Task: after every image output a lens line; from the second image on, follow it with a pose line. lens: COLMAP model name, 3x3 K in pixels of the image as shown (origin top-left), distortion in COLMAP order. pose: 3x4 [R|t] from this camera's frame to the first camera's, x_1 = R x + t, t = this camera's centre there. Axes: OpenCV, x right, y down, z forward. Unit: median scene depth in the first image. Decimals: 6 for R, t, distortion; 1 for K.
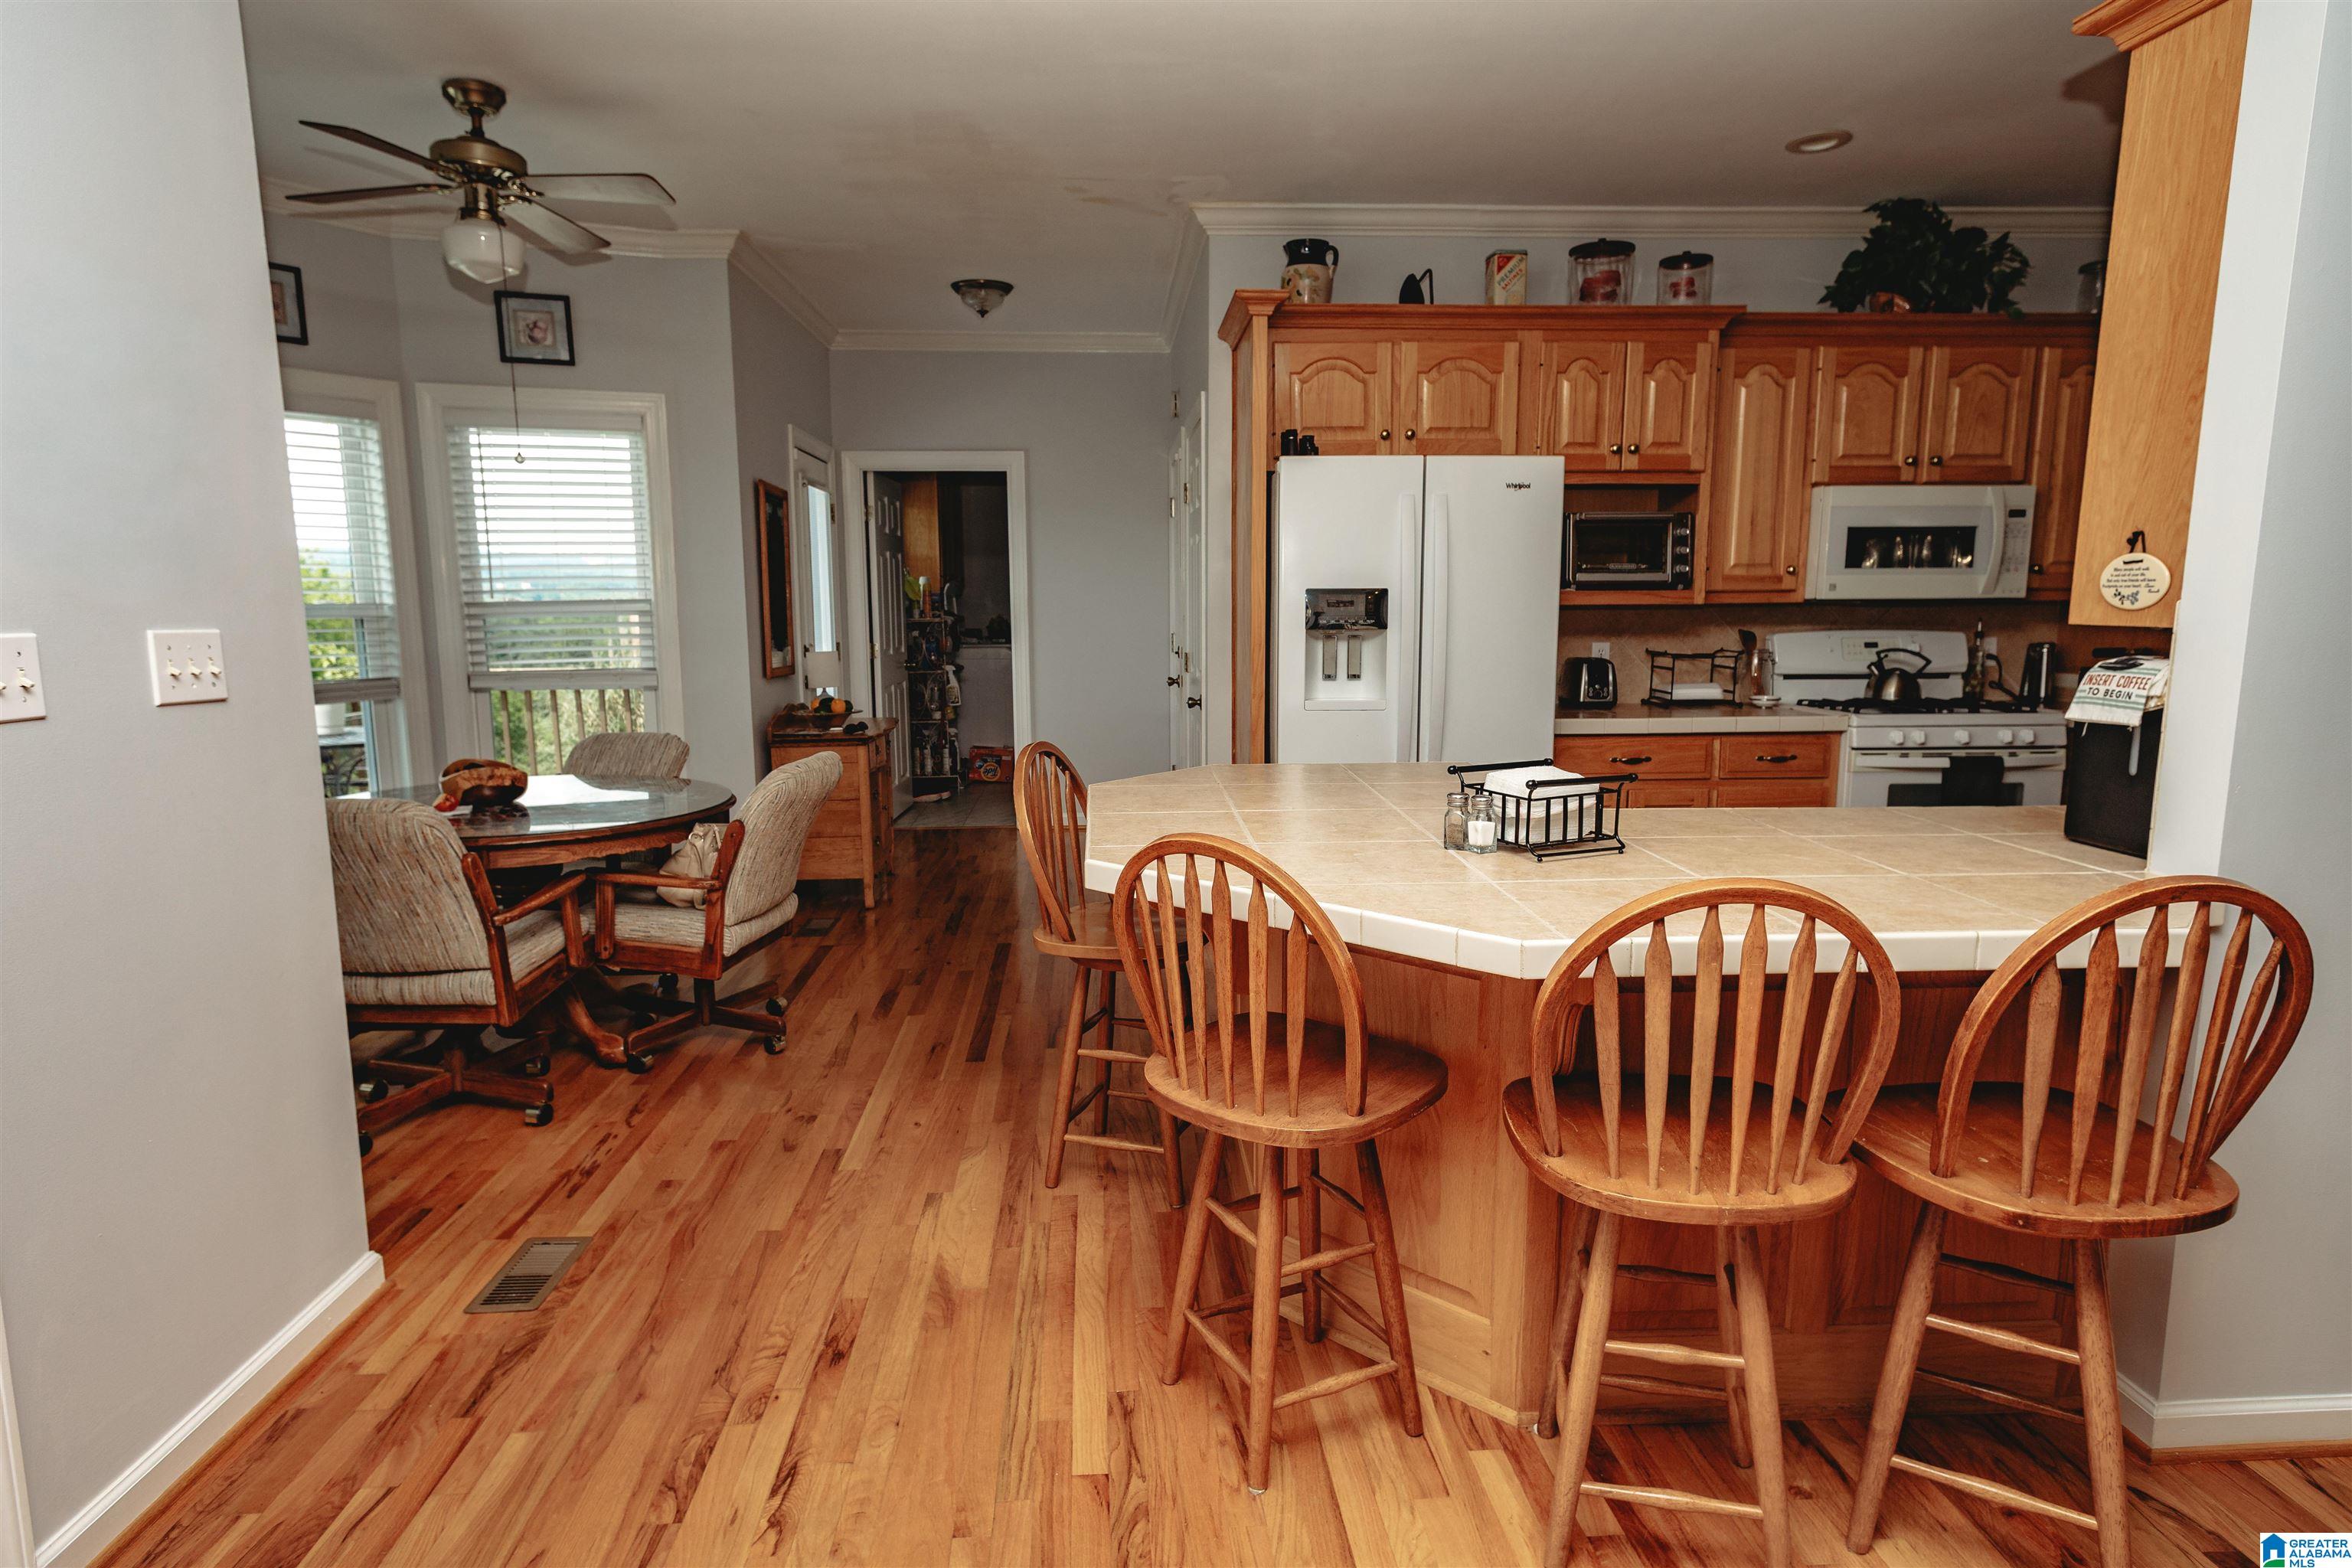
lens RADIAL K [[1307.8, 0, 1175.0], [0, 1307.8, 786.9], [0, 0, 1]] dist [0.018991, -0.006390]
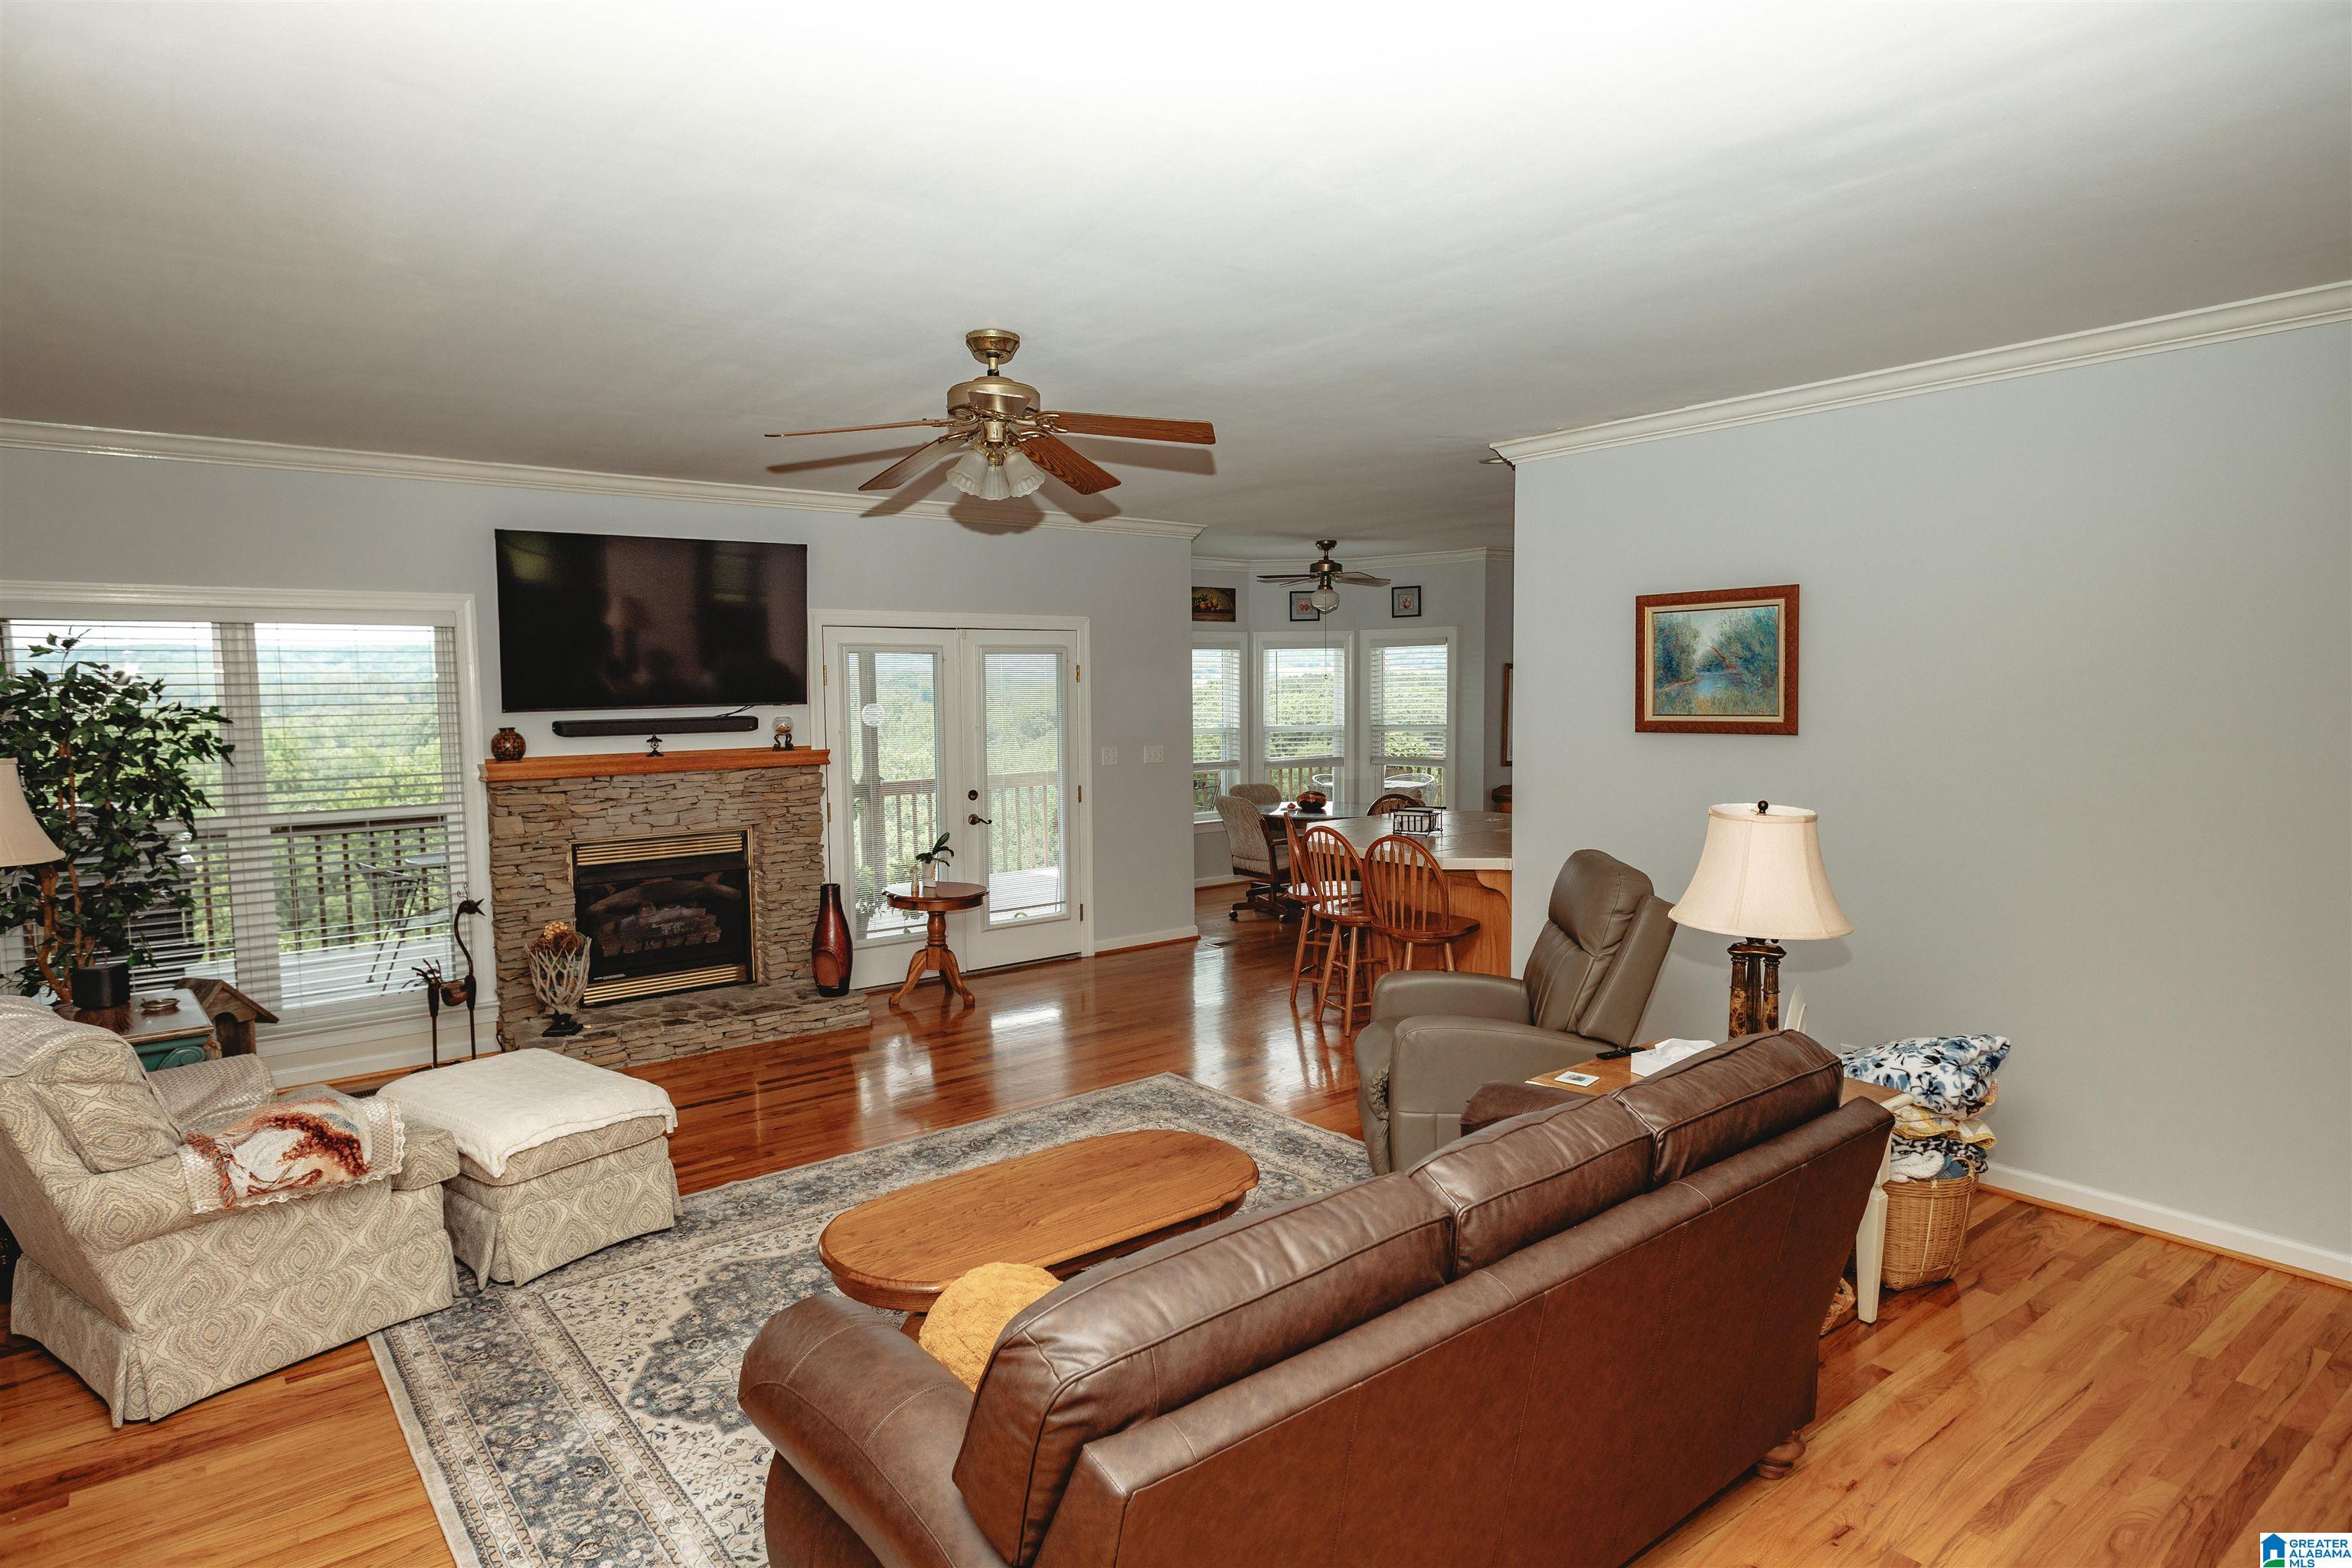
lens RADIAL K [[1307.8, 0, 1174.6], [0, 1307.8, 778.5], [0, 0, 1]] dist [0.018991, -0.006390]
pose [[0.581005, 0.059450, -0.811726, 1.573162], [-0.109560, 0.993964, -0.005622, -0.003505], [0.806492, 0.092199, 0.584011, -0.806936]]
